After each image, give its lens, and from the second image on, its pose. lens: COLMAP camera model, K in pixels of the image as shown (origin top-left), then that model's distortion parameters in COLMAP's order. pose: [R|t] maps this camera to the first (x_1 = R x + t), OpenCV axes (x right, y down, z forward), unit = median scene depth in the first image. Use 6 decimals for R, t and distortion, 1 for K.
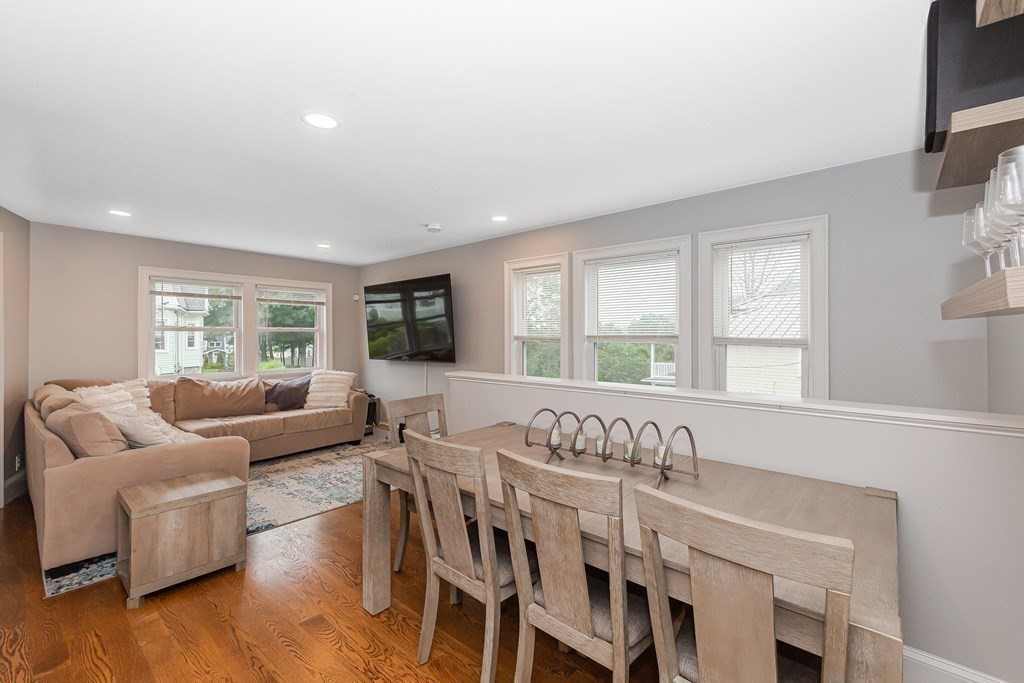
lens RADIAL K [[425.2, 0, 507.5], [0, 425.2, 342.6], [0, 0, 1]] dist [0.002503, -0.000639]
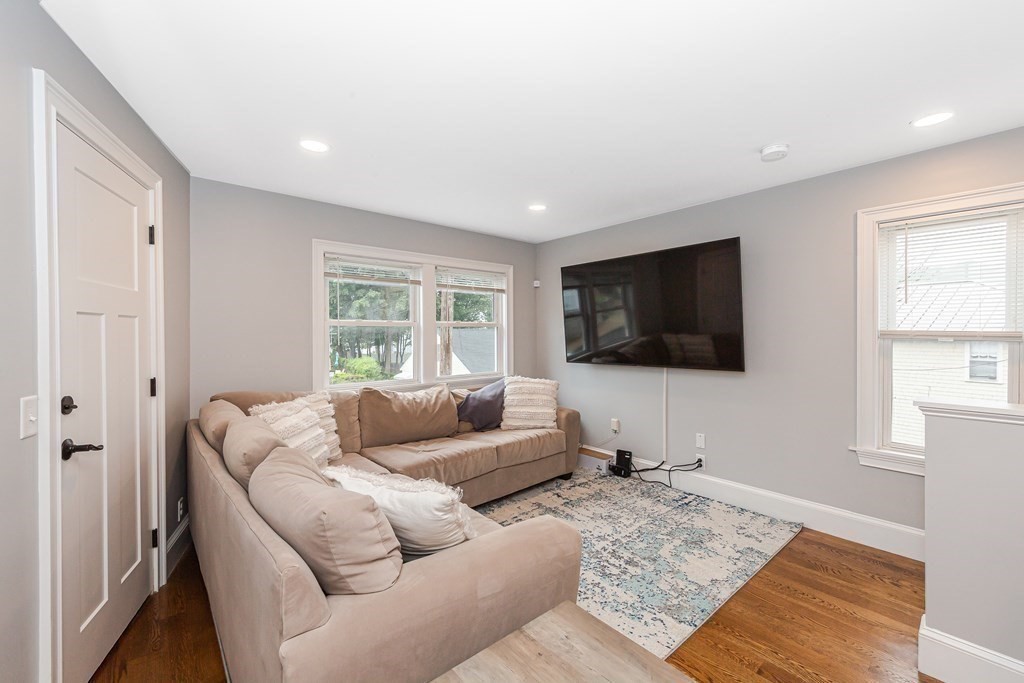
lens RADIAL K [[425.2, 0, 519.0], [0, 425.2, 340.1], [0, 0, 1]] dist [0.002503, -0.000639]
pose [[0.989491, -0.001056, -0.144589, -0.363331], [0.001292, 0.999998, 0.001539, -0.002173], [0.144587, -0.001710, 0.989491, 0.281915]]
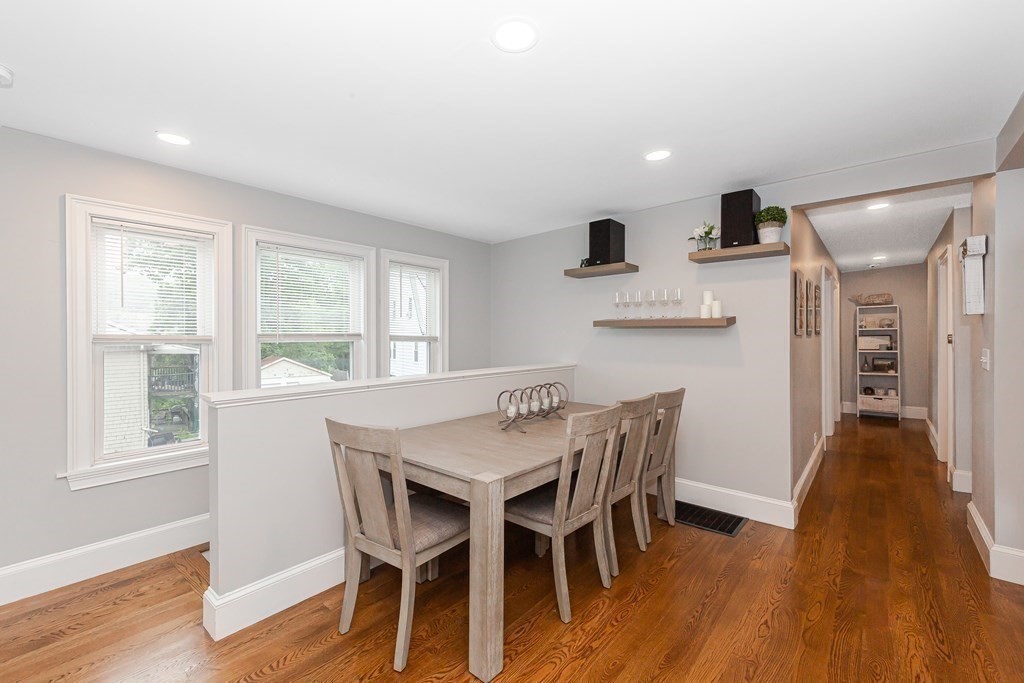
lens RADIAL K [[425.2, 0, 504.8], [0, 425.2, 337.6], [0, 0, 1]] dist [0.002503, -0.000639]
pose [[0.016984, -0.006743, 0.999833, -0.472630], [0.019921, 0.999781, 0.006404, -0.003181], [-0.999657, 0.019809, 0.017115, 0.403678]]
